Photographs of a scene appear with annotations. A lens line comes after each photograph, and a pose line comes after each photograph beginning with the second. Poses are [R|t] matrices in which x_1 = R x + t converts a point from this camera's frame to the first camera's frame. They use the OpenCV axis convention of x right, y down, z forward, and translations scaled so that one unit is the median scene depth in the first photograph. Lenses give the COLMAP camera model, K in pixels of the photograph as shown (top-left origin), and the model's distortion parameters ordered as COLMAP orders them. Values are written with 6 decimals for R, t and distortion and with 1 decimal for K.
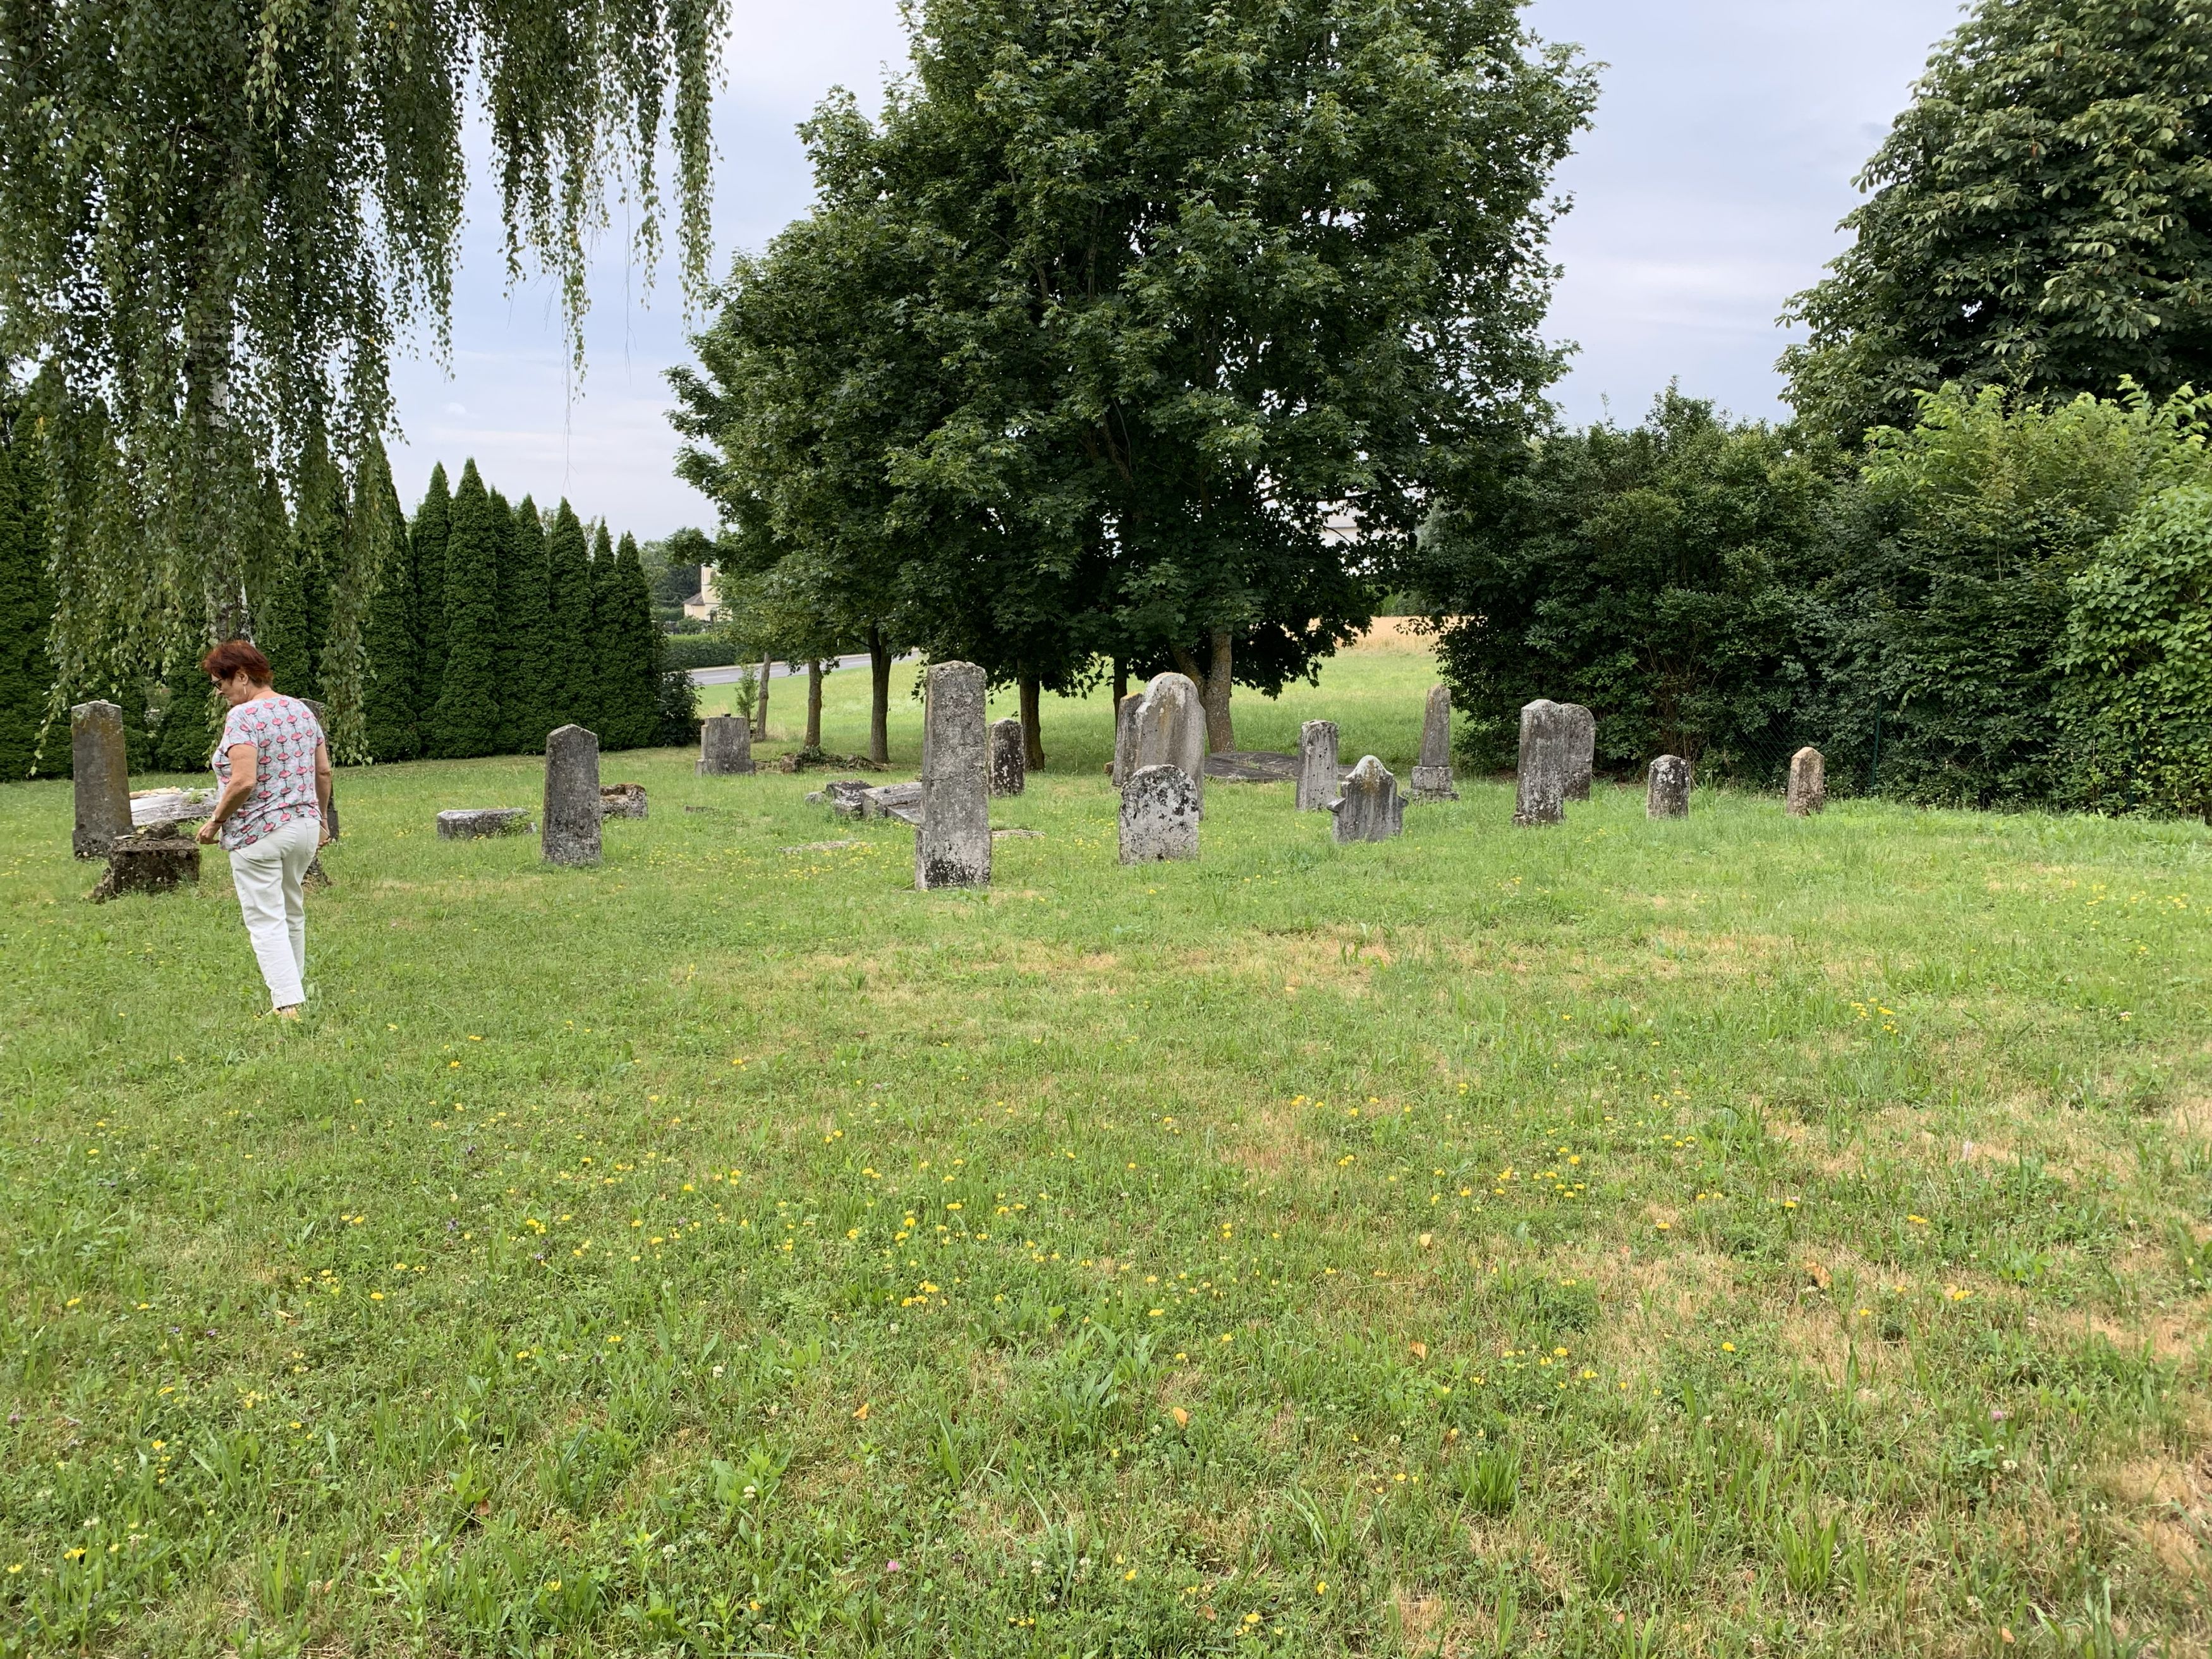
lens RADIAL K [[1641.9, 0, 1106.0], [0, 1641.9, 829.5], [0, 0, 1]] dist [0.047873, -0.052906]
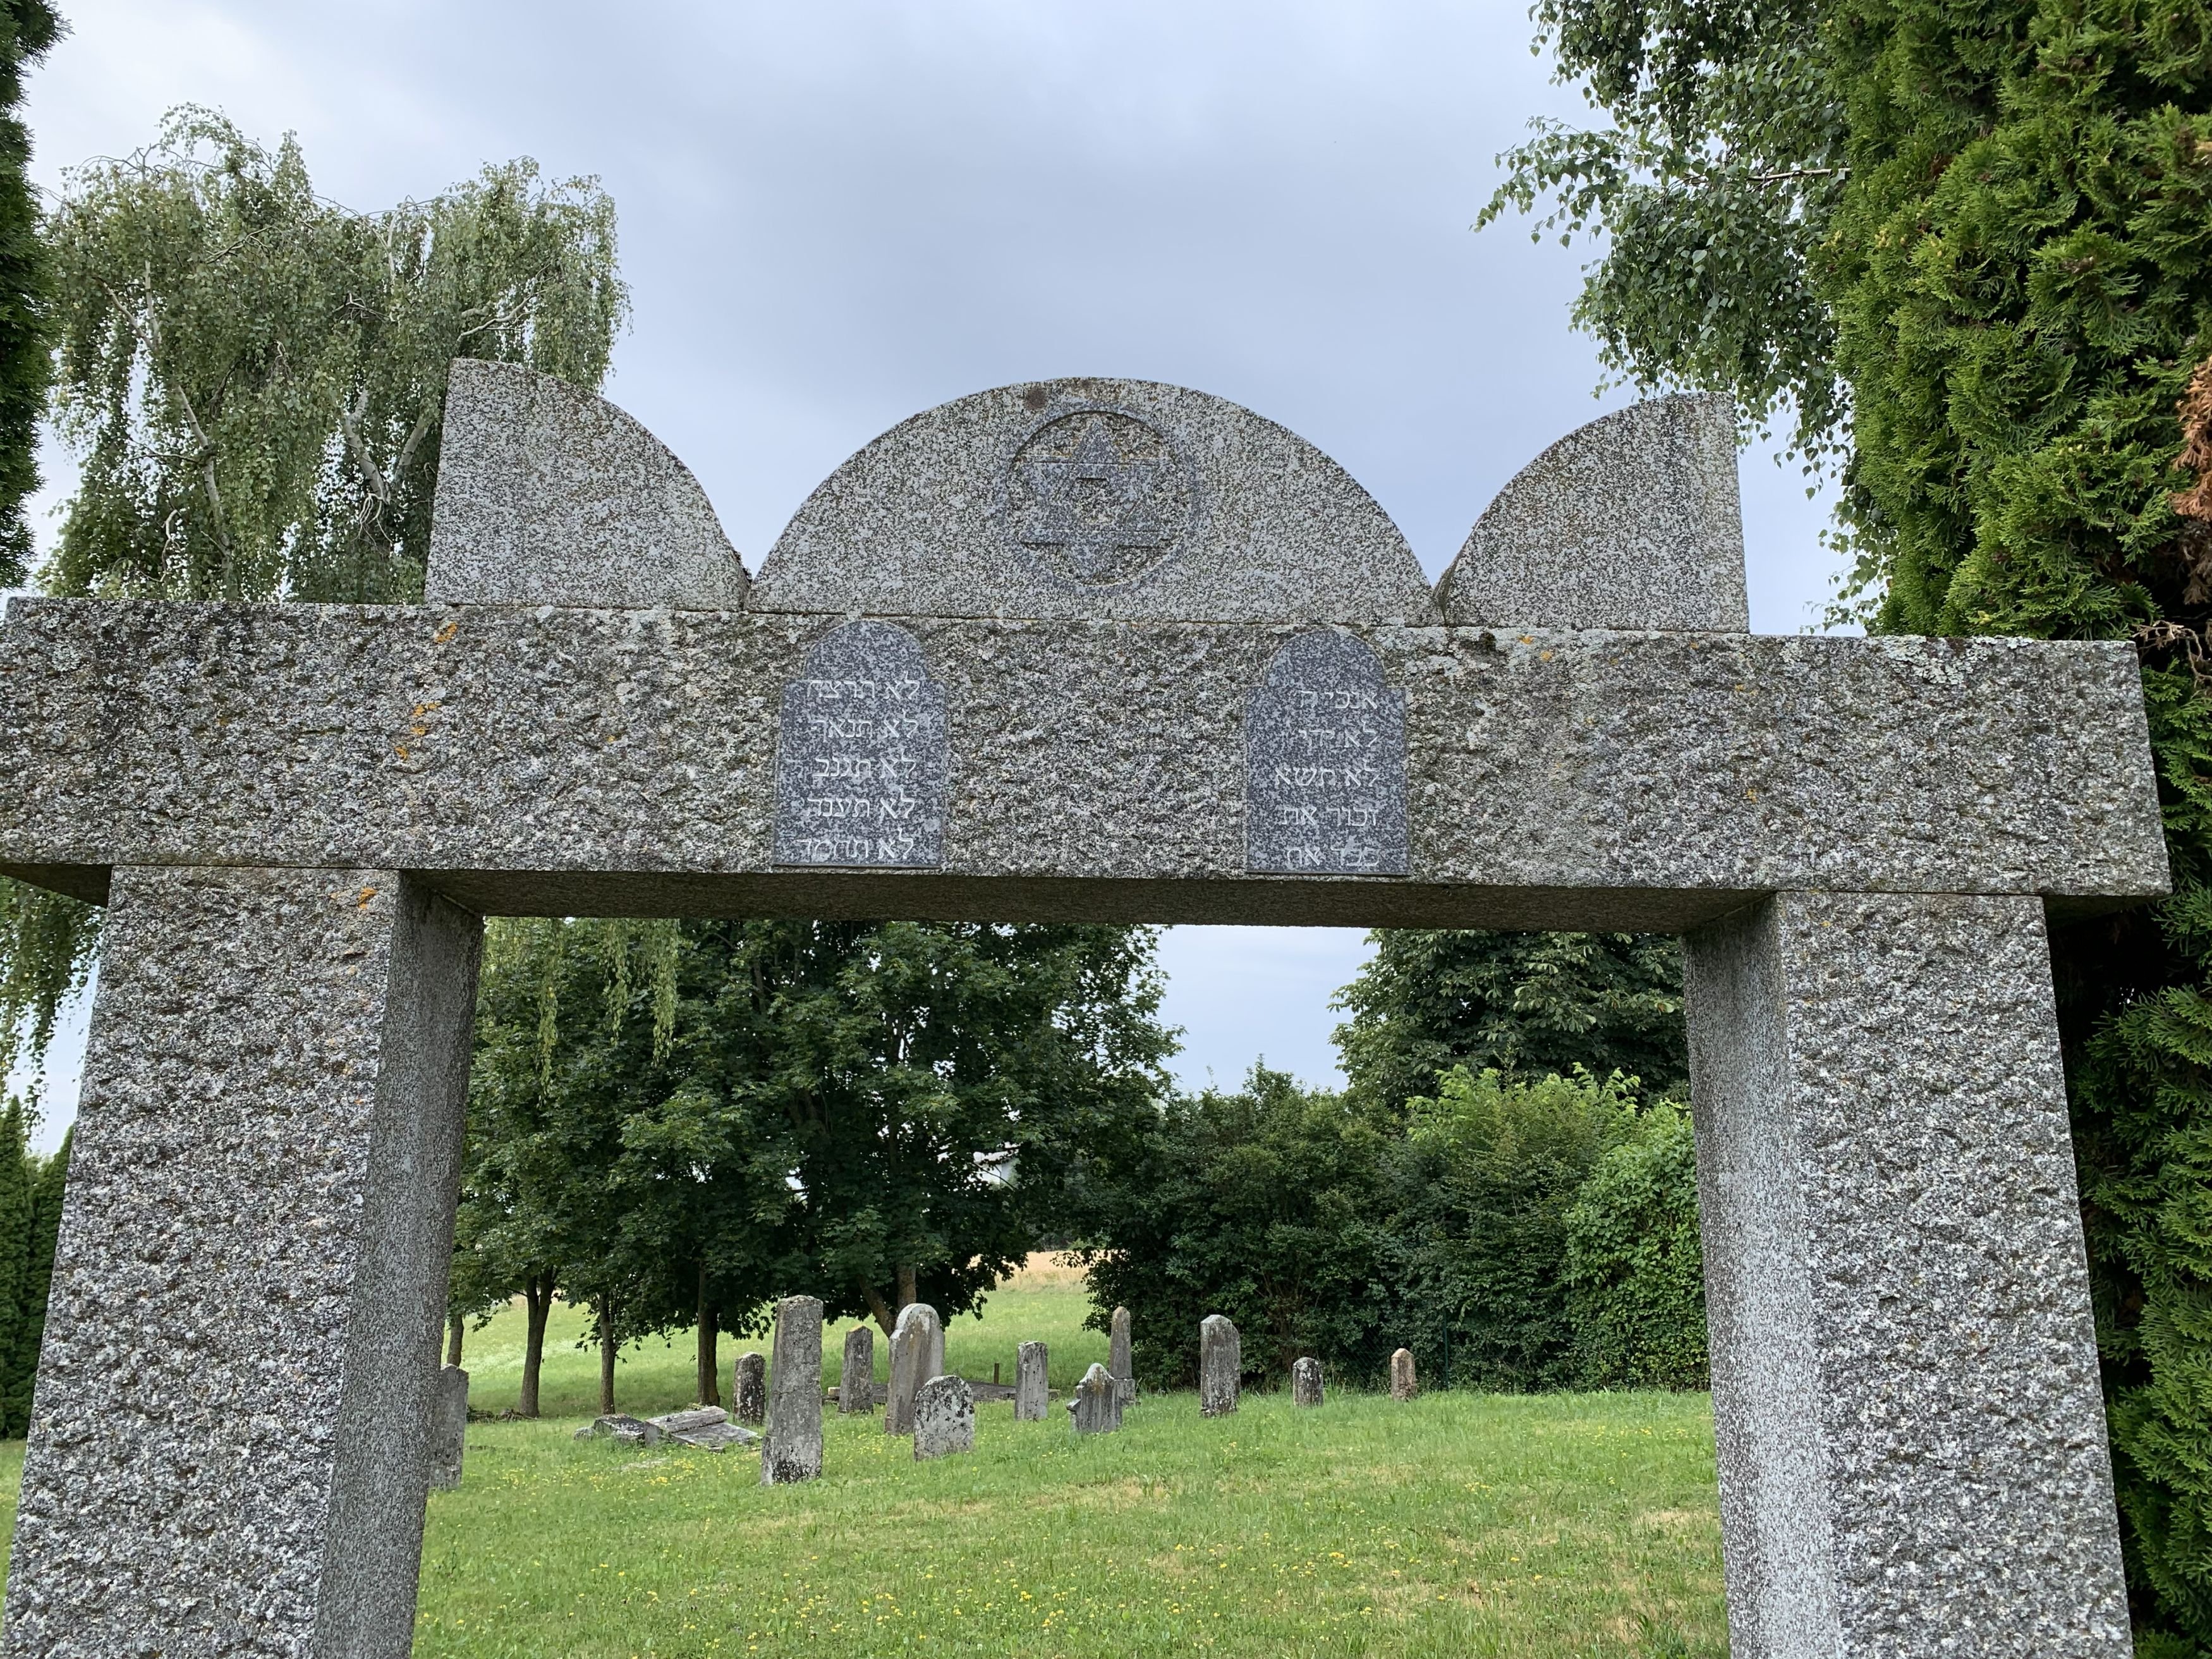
lens RADIAL K [[1720.4, 0, 1106.0], [0, 1720.4, 829.5], [0, 0, 1]] dist [0.118689, -0.372414]
pose [[0.966238, 0.037979, 0.254836, -0.122768], [0.056649, 0.933558, -0.353921, 0.028905], [-0.251346, 0.356408, 0.899888, -0.236765]]
